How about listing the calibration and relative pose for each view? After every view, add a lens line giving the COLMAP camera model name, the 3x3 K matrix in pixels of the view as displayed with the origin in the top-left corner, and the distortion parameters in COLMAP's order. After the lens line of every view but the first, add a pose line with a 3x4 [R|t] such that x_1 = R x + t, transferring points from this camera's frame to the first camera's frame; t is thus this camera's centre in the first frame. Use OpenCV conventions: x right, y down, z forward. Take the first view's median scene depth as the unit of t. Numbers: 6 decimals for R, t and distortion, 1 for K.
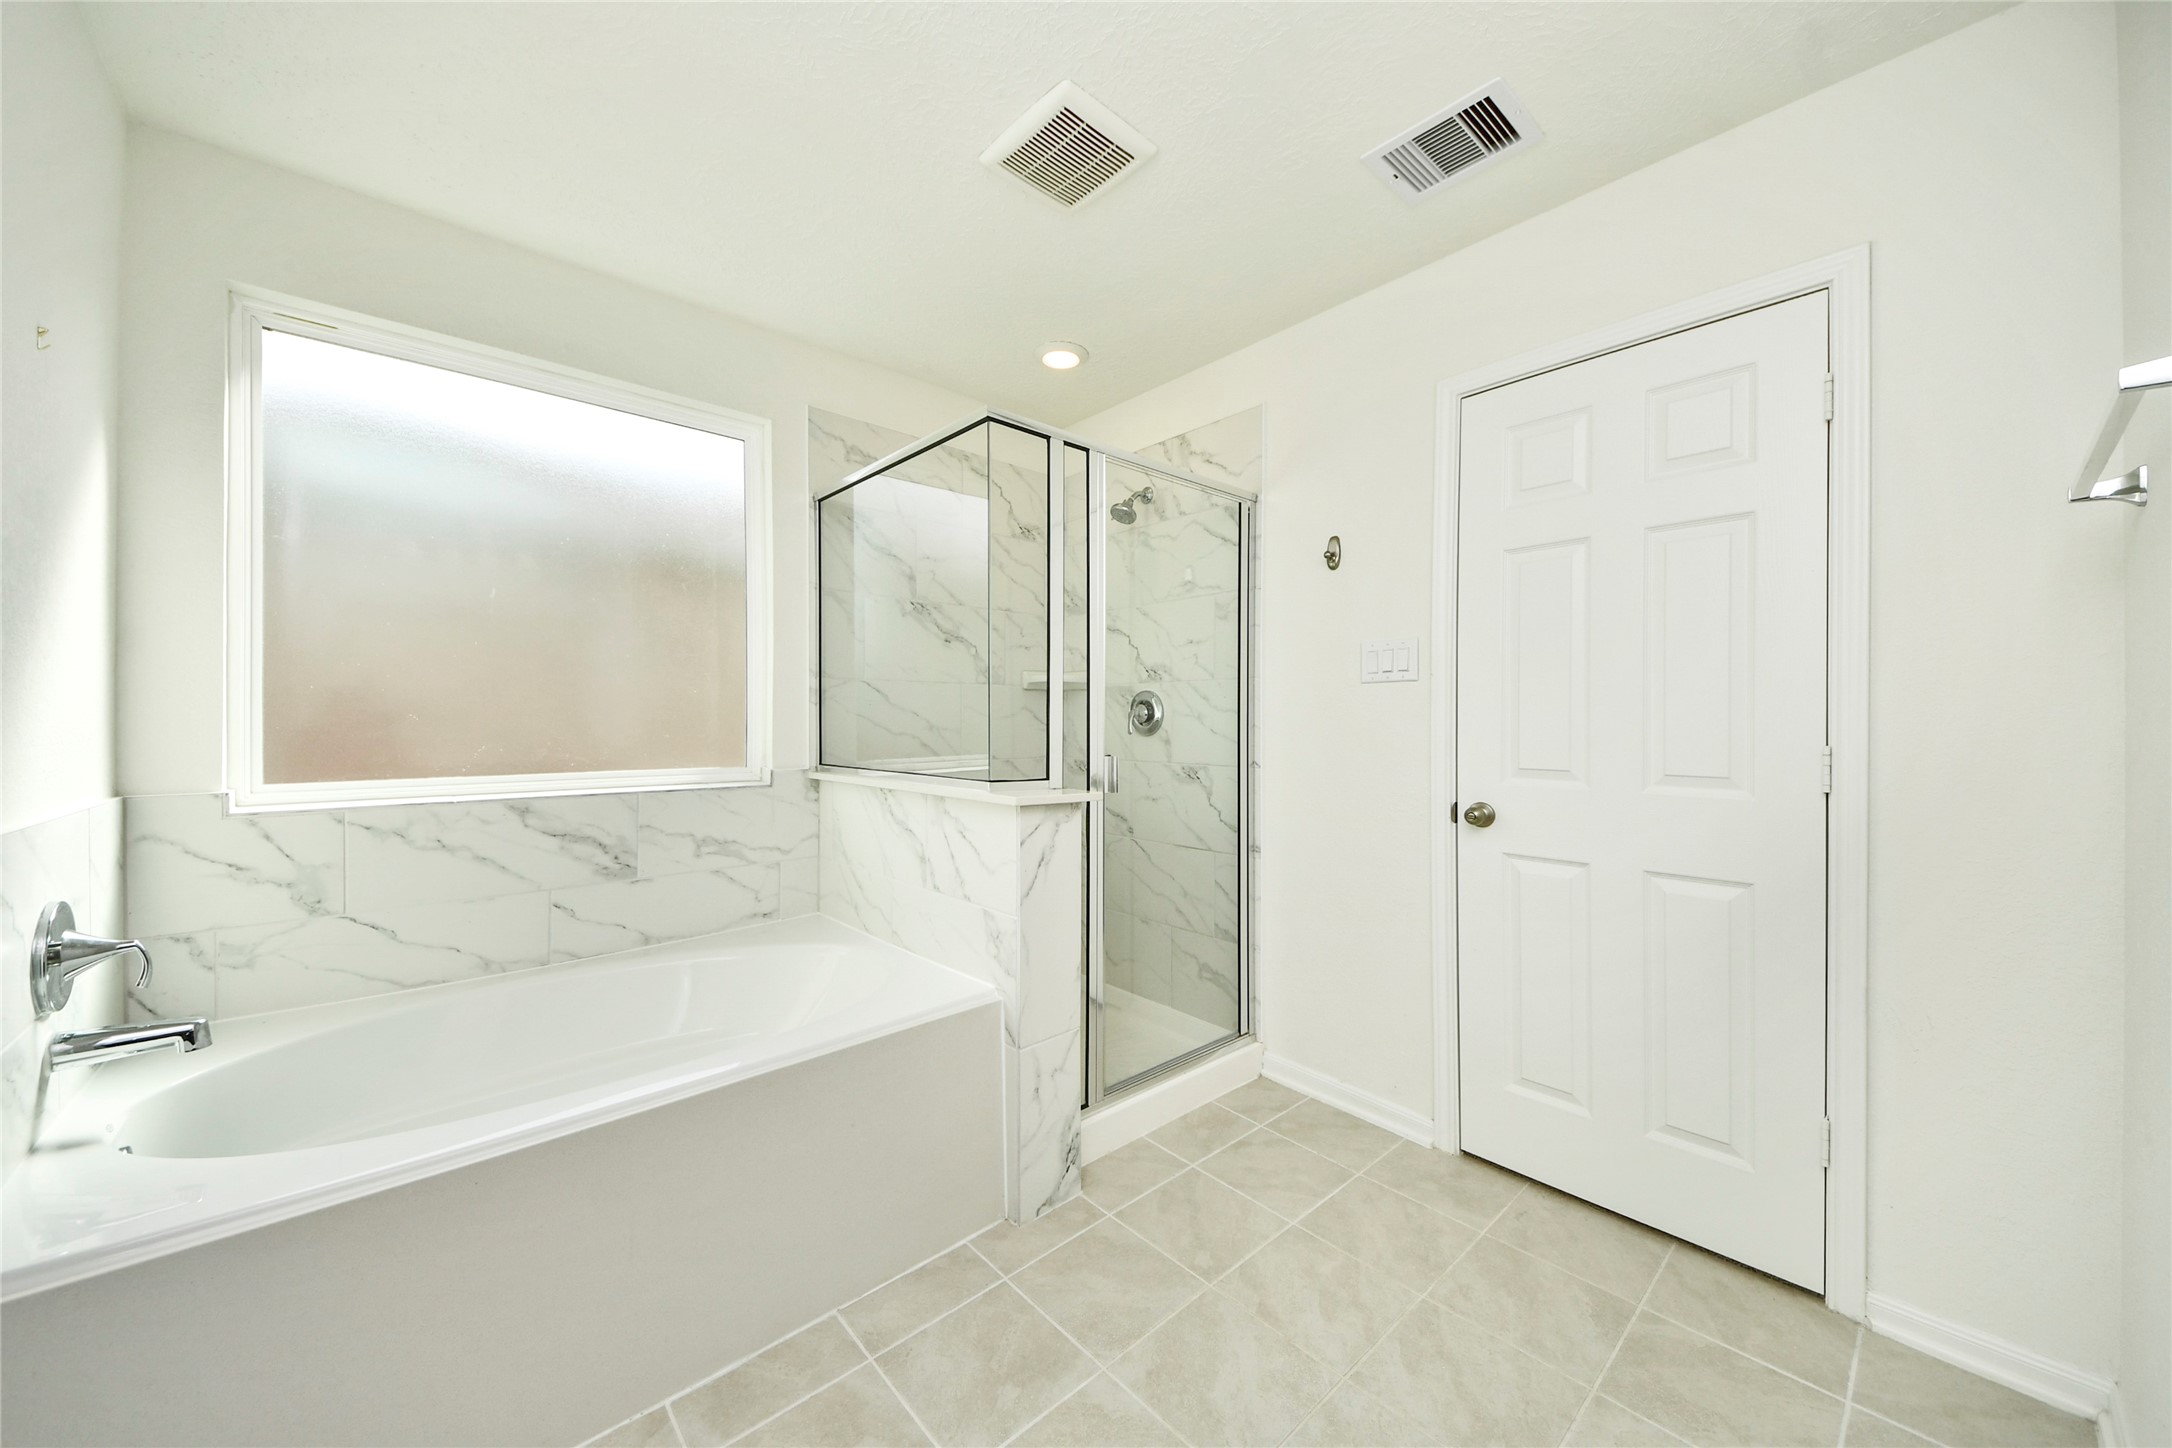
lens RADIAL K [[774.5, 0, 1095.7], [0, 774.5, 723.9], [0, 0, 1]] dist [0.037259, -0.020234]
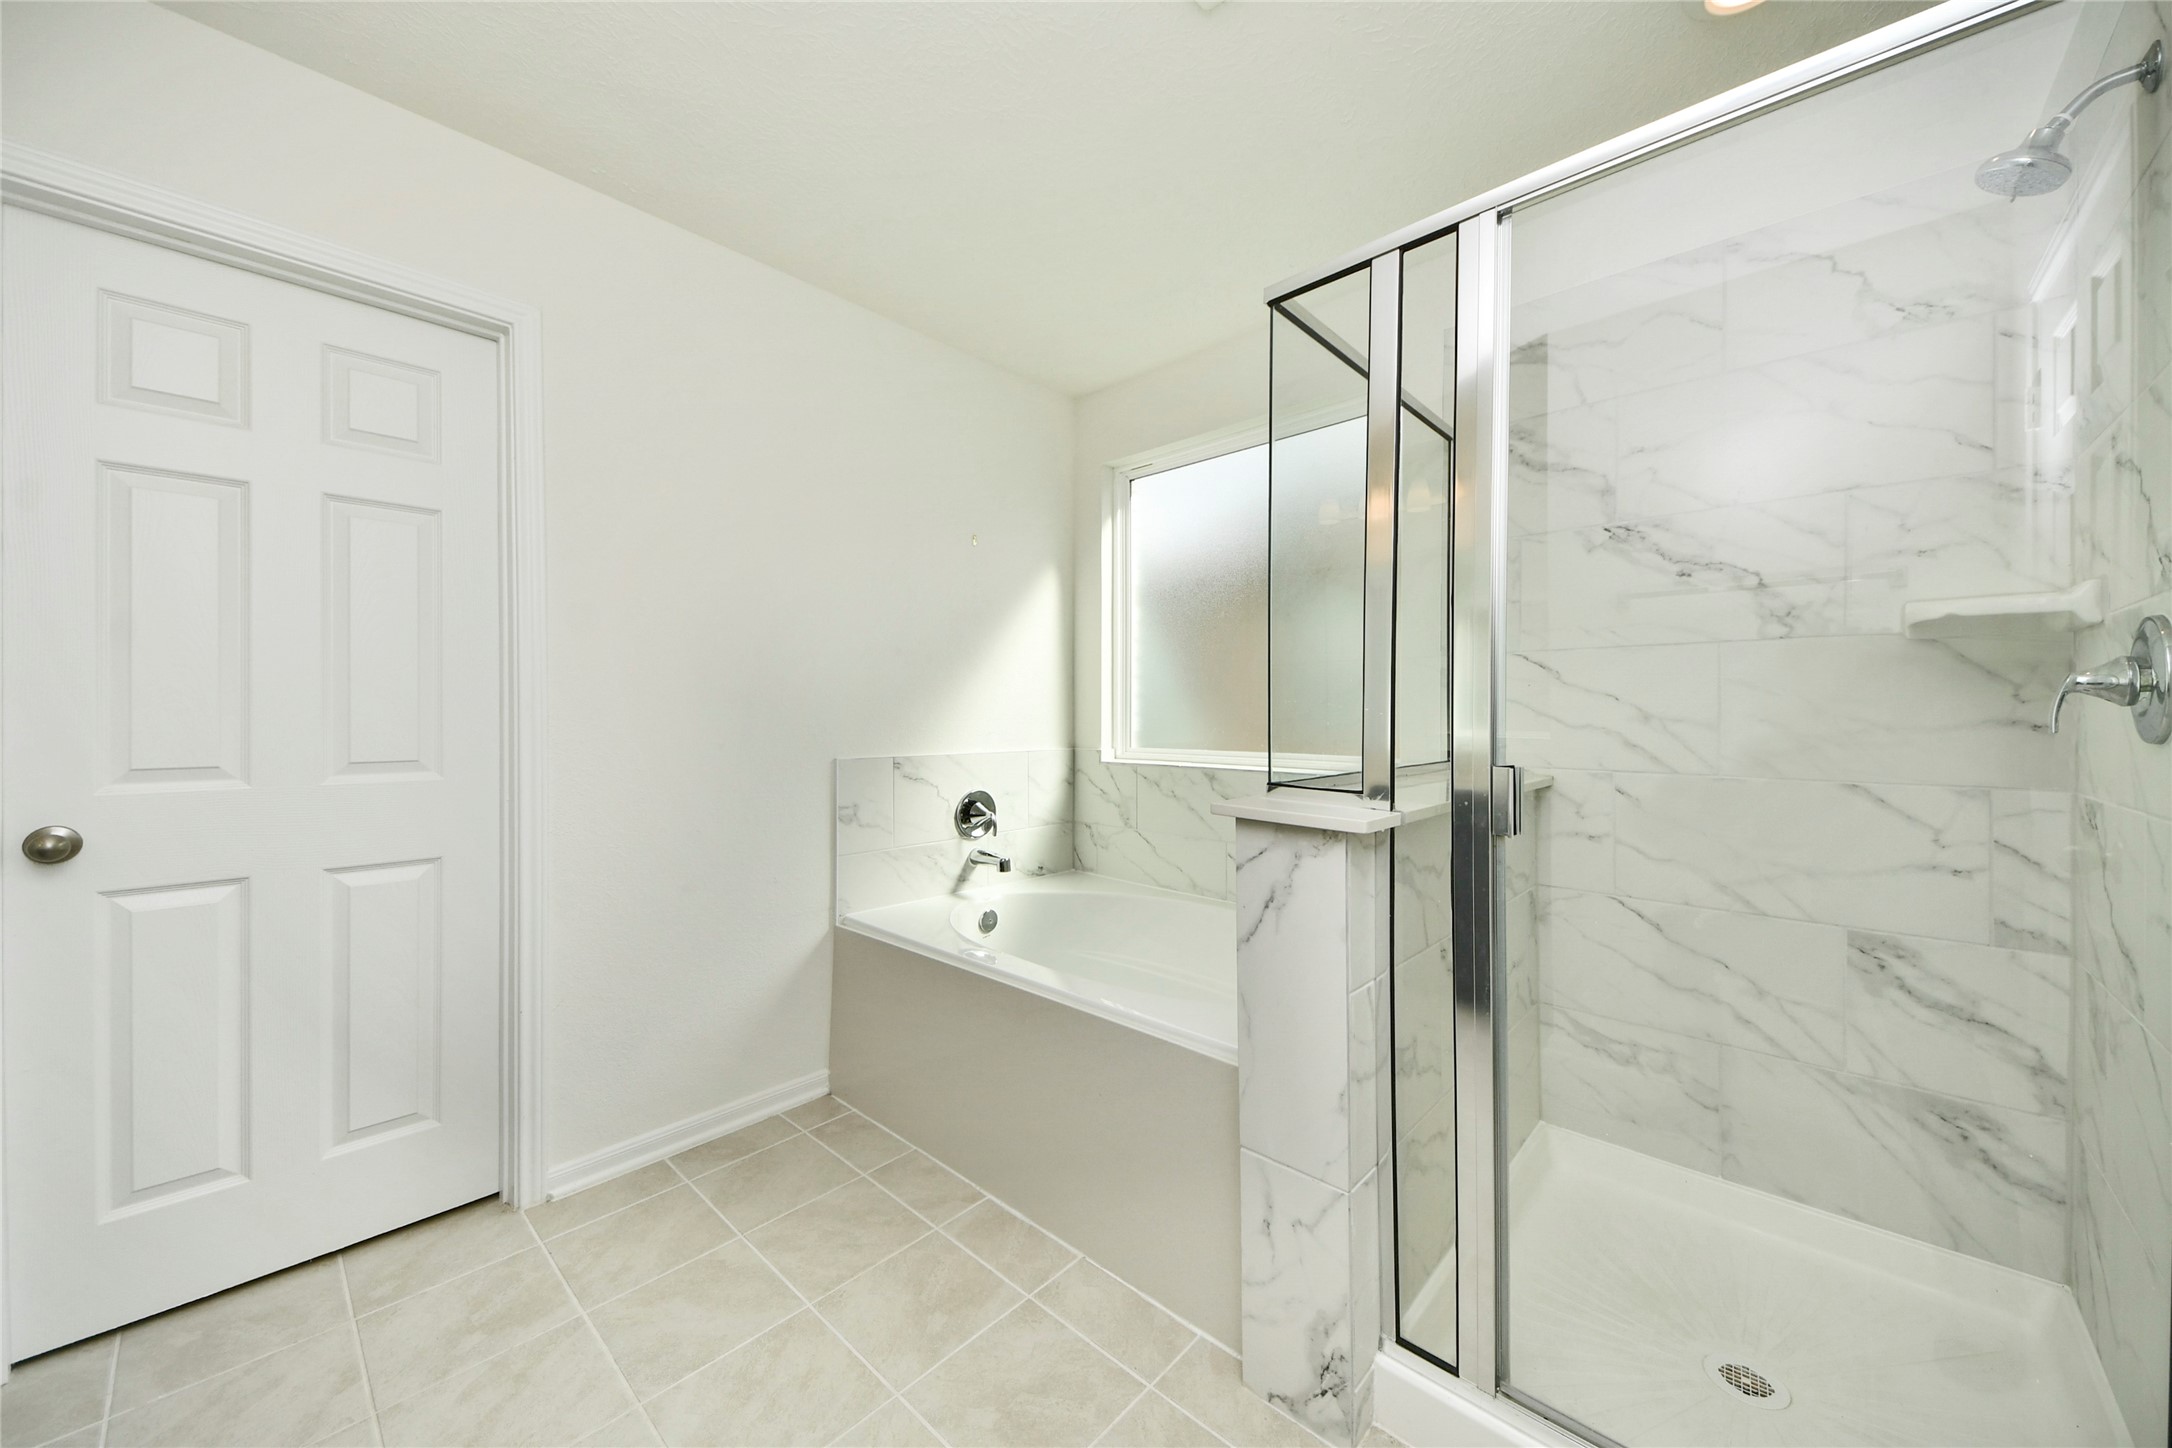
lens RADIAL K [[774.5, 0, 1095.7], [0, 774.5, 723.9], [0, 0, 1]] dist [0.037259, -0.020234]
pose [[0.079626, 0.010428, -0.996770, 0.616729], [-0.004640, 0.999938, 0.010090, 0.009840], [0.996814, 0.003822, 0.079669, 0.786364]]
